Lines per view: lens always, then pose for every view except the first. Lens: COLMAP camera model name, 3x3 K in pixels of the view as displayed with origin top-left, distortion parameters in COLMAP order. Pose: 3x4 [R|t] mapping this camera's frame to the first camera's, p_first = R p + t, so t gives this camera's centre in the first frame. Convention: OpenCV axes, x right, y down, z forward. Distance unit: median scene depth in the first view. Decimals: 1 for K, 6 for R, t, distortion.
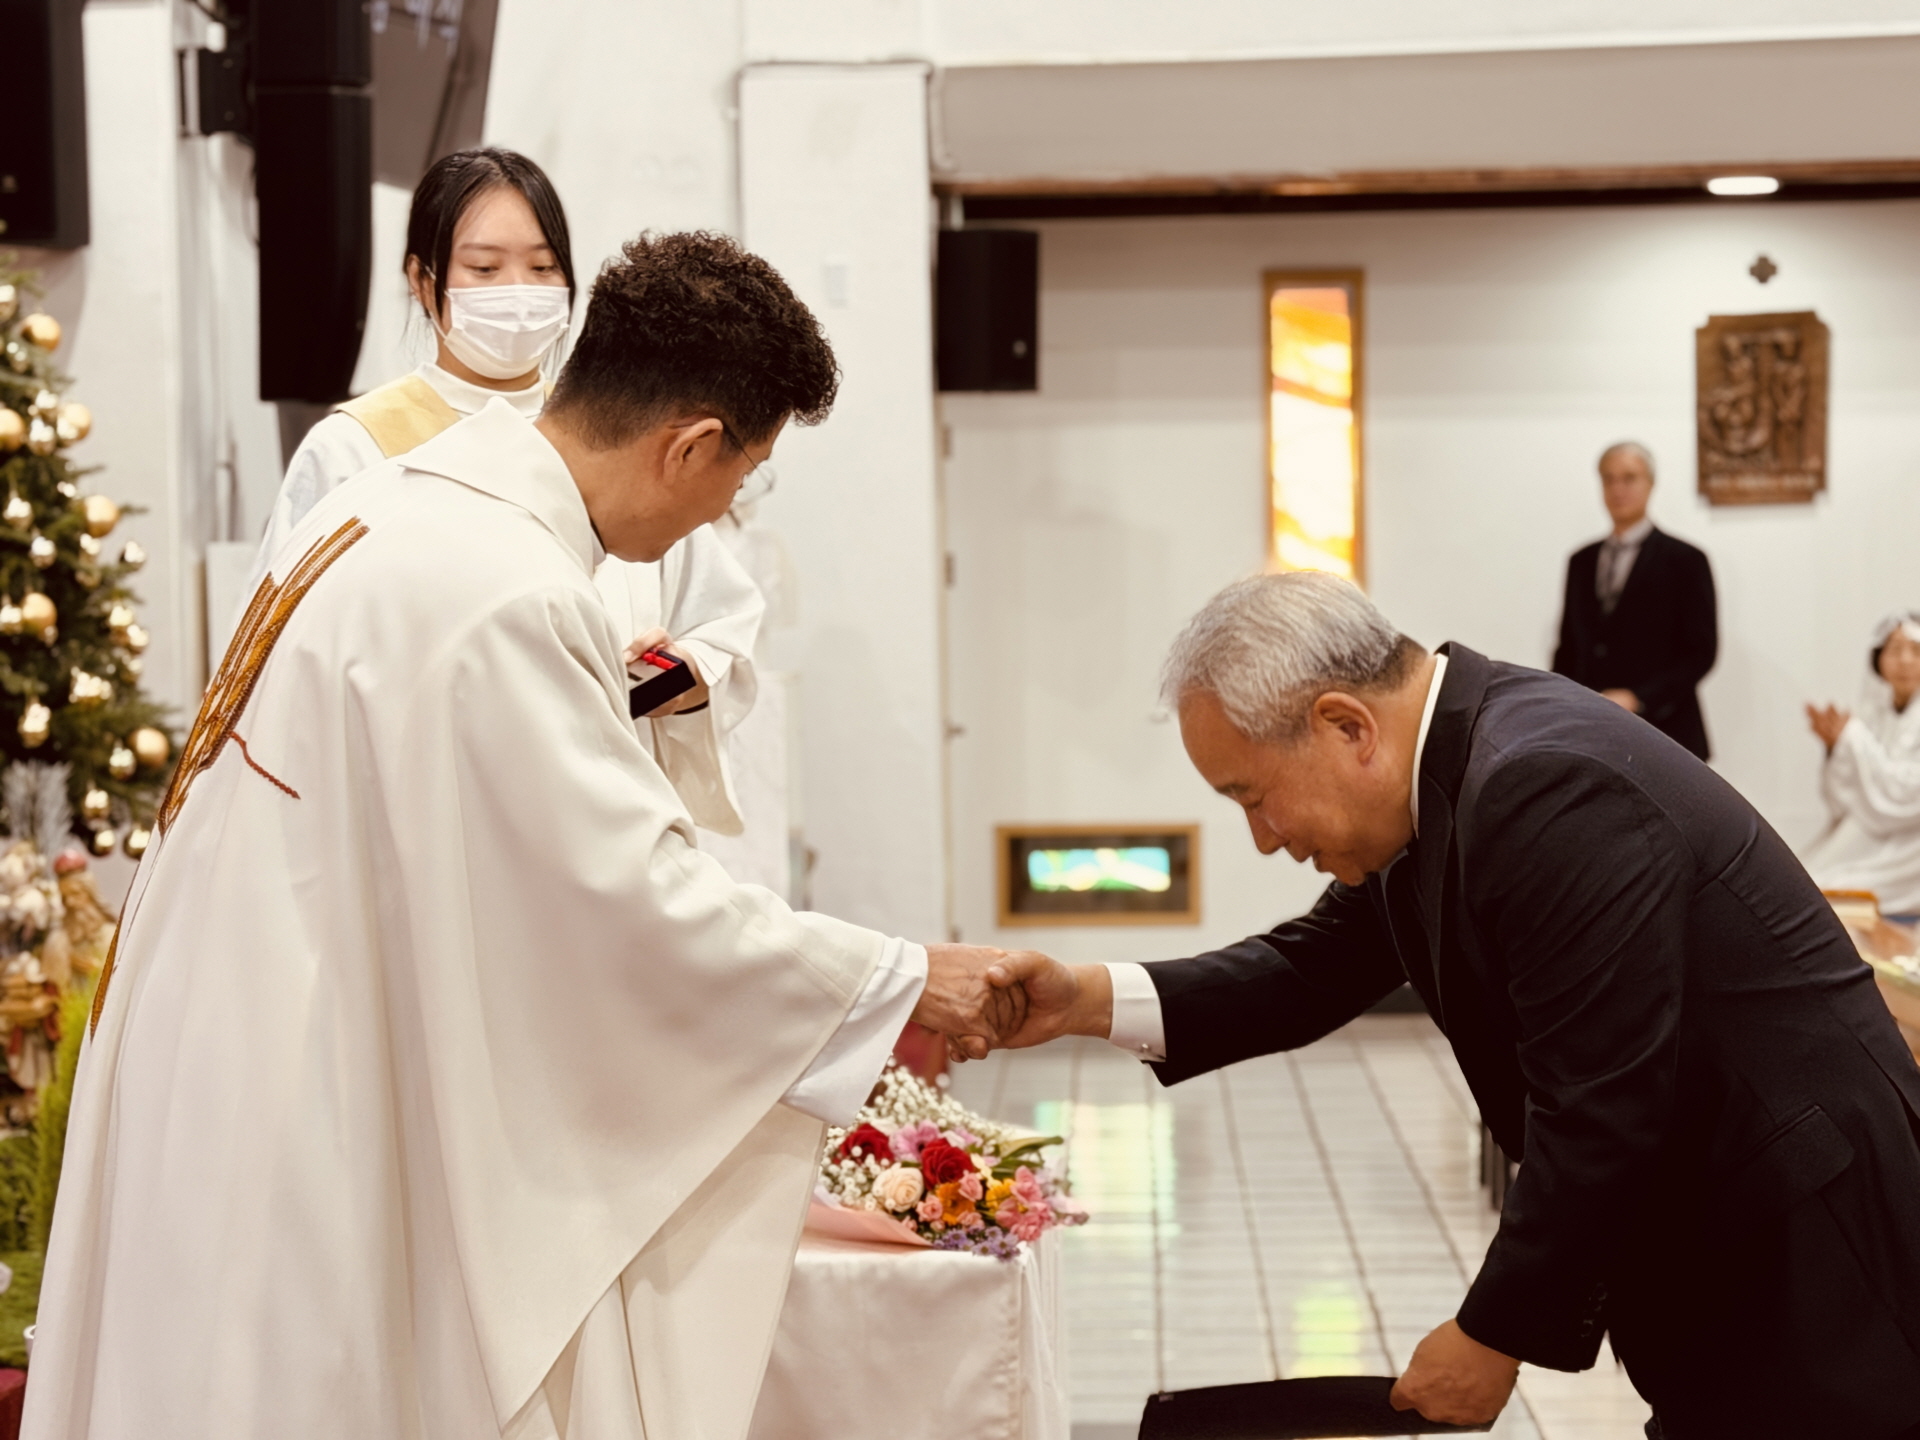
lens RADIAL K [[4142.4, 0, 929.5], [0, 4142.4, 718.2], [0, 0, 1]] dist [0.096640, 0.176172]
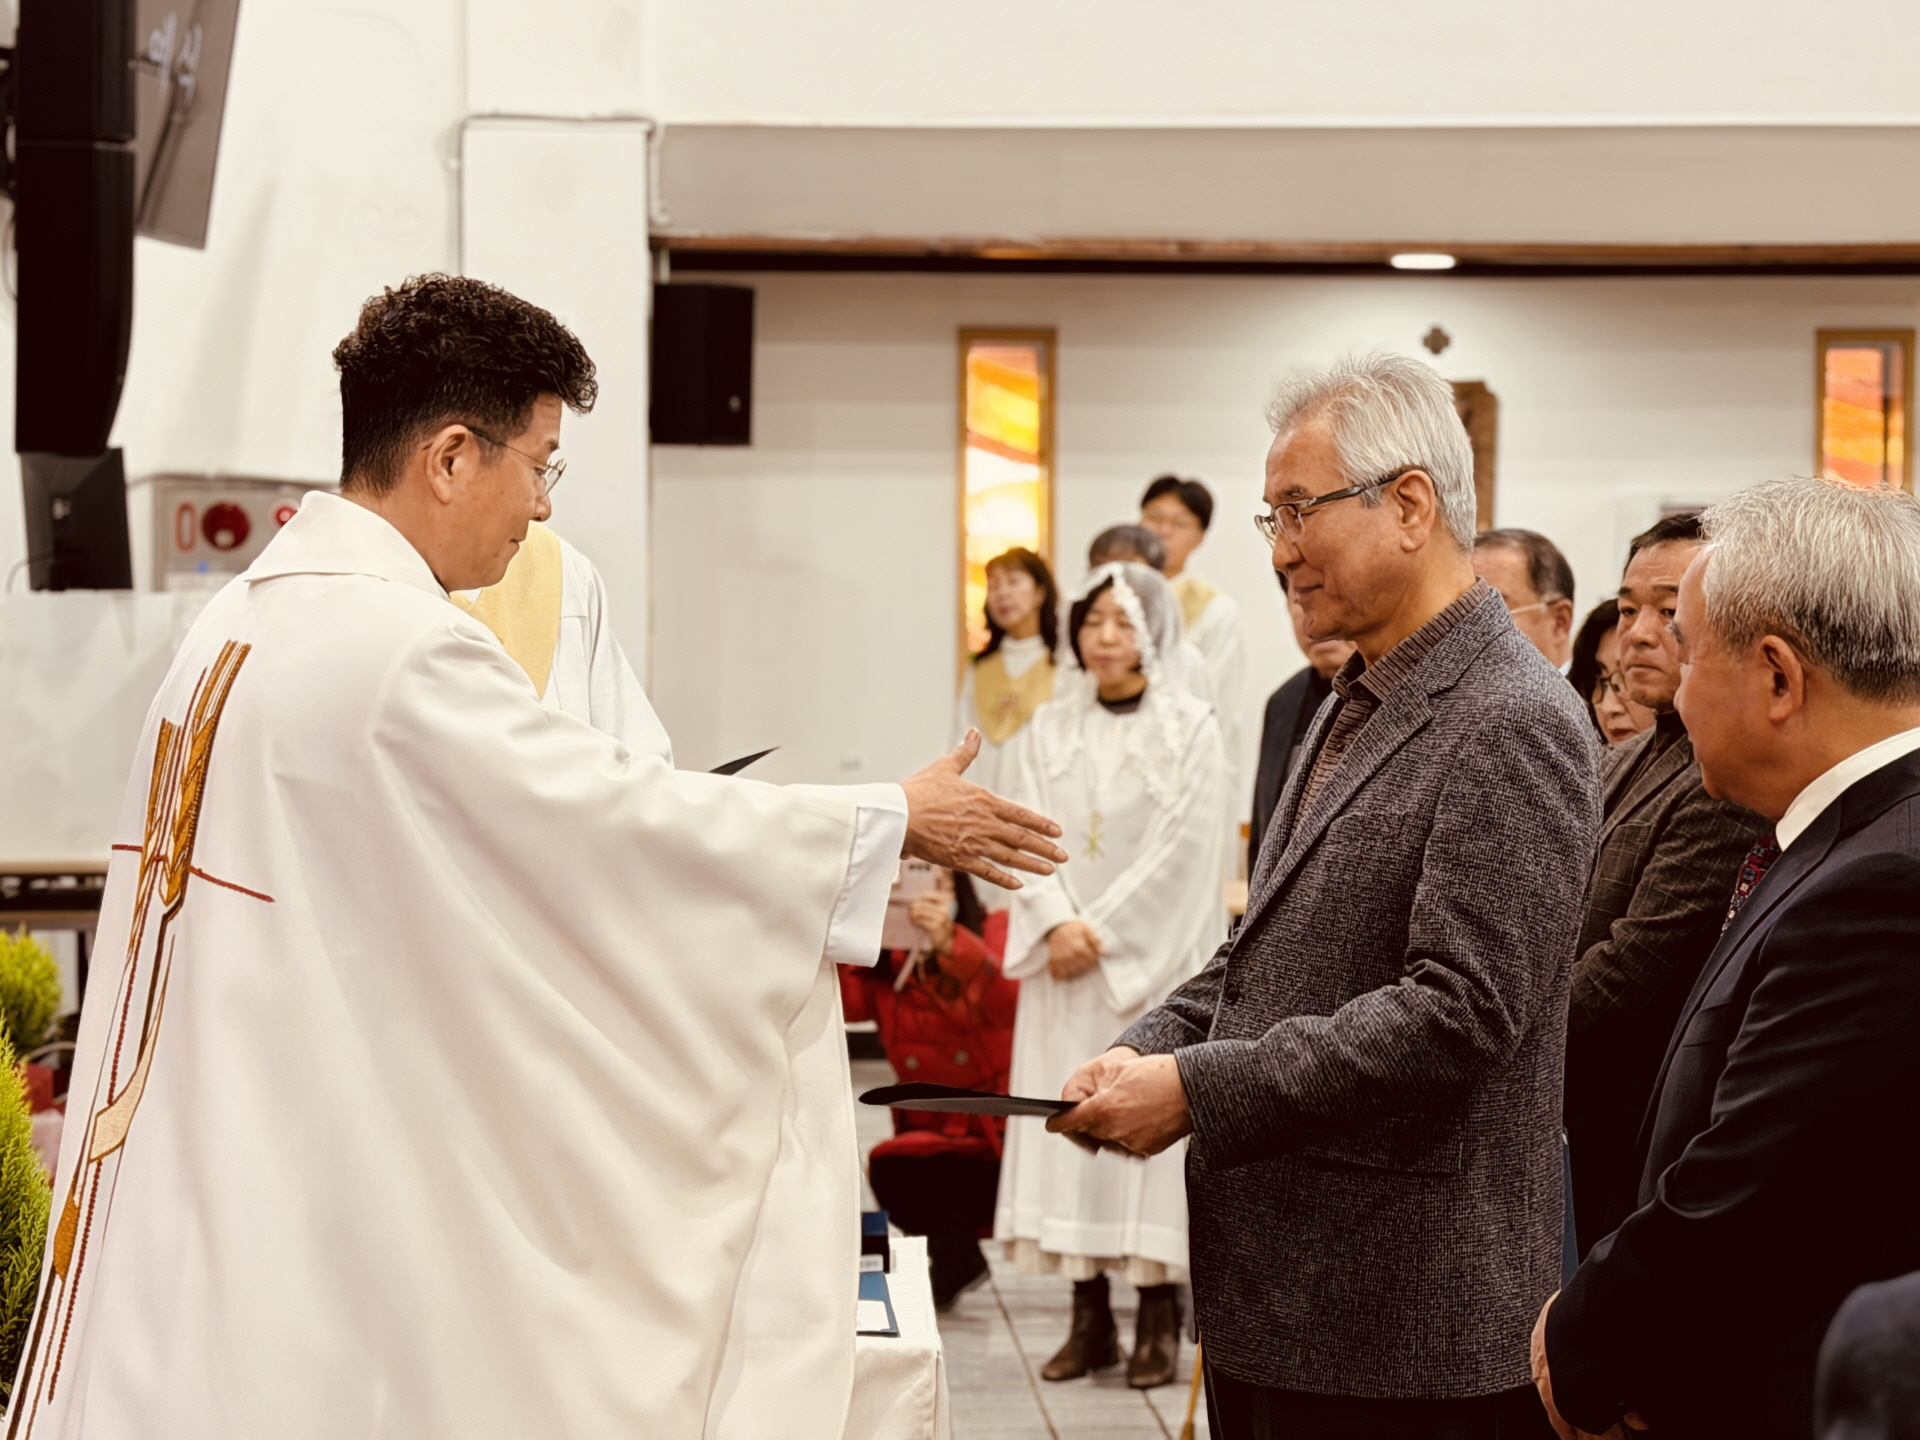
lens RADIAL K [[4186.1, 0, 960.0], [0, 4186.1, 720.0], [0, 0, 1]] dist [0.097369, 0.446188]
pose [[0.993087, 0.015869, 0.116307, -0.060900], [-0.015918, 0.999873, -0.000506, -0.017566], [-0.116300, -0.001349, 0.993213, -0.037969]]
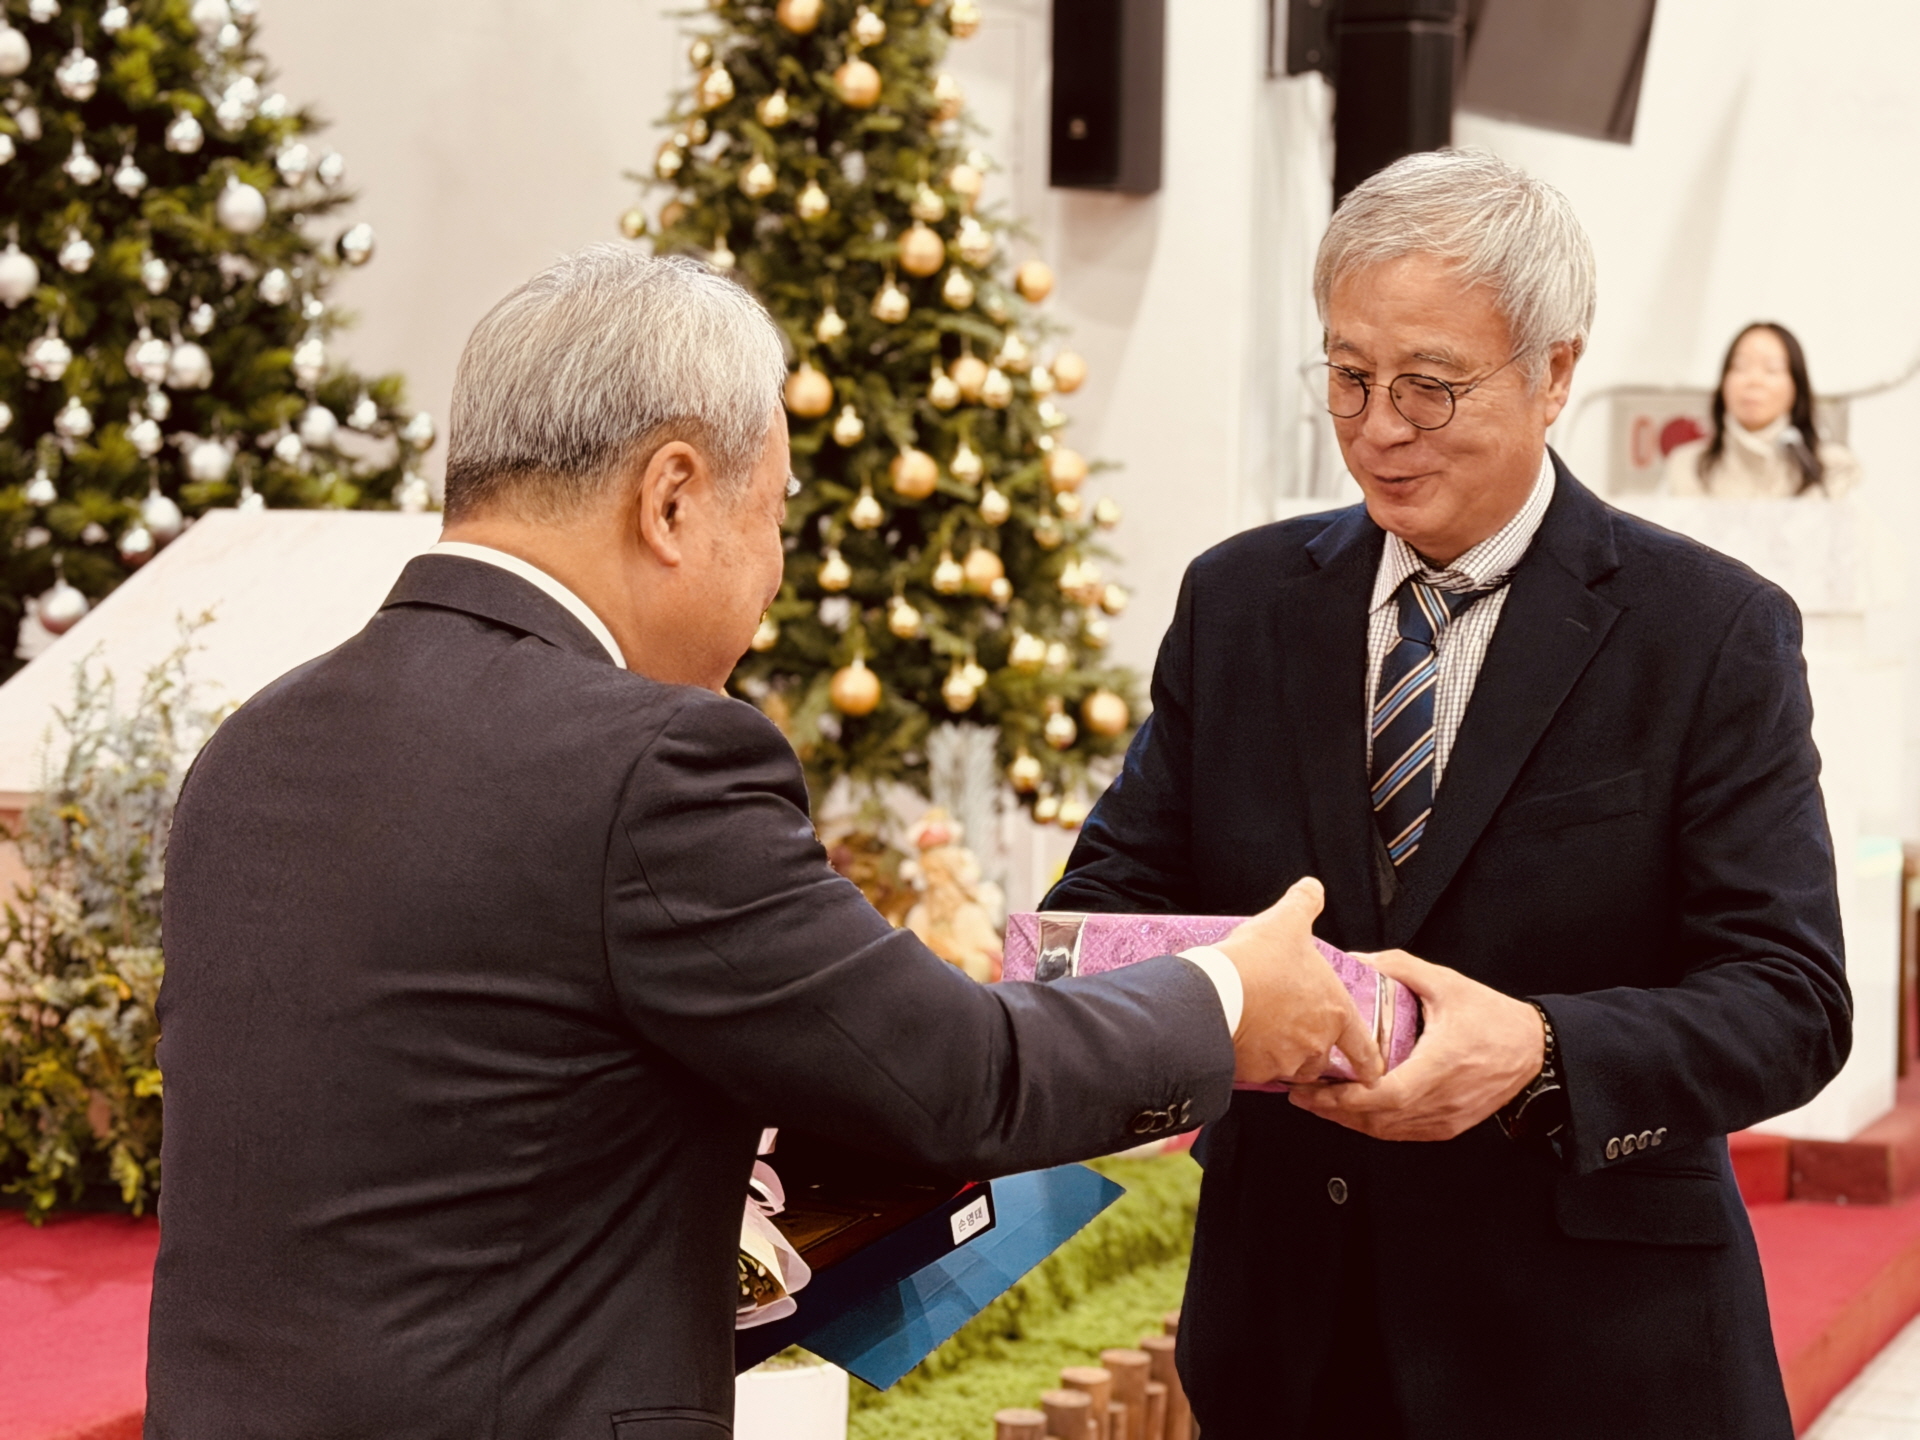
lens RADIAL K [[3878.4, 0, 990.1], [0, 3878.4, 714.0], [0, 0, 1]] dist [0.109317, 0.076741]
pose [[0.934353, 0.052682, -0.352433, 0.102464], [-0.045520, 0.998554, 0.028586, -0.017108], [0.353429, -0.010666, 0.935400, 0.149786]]
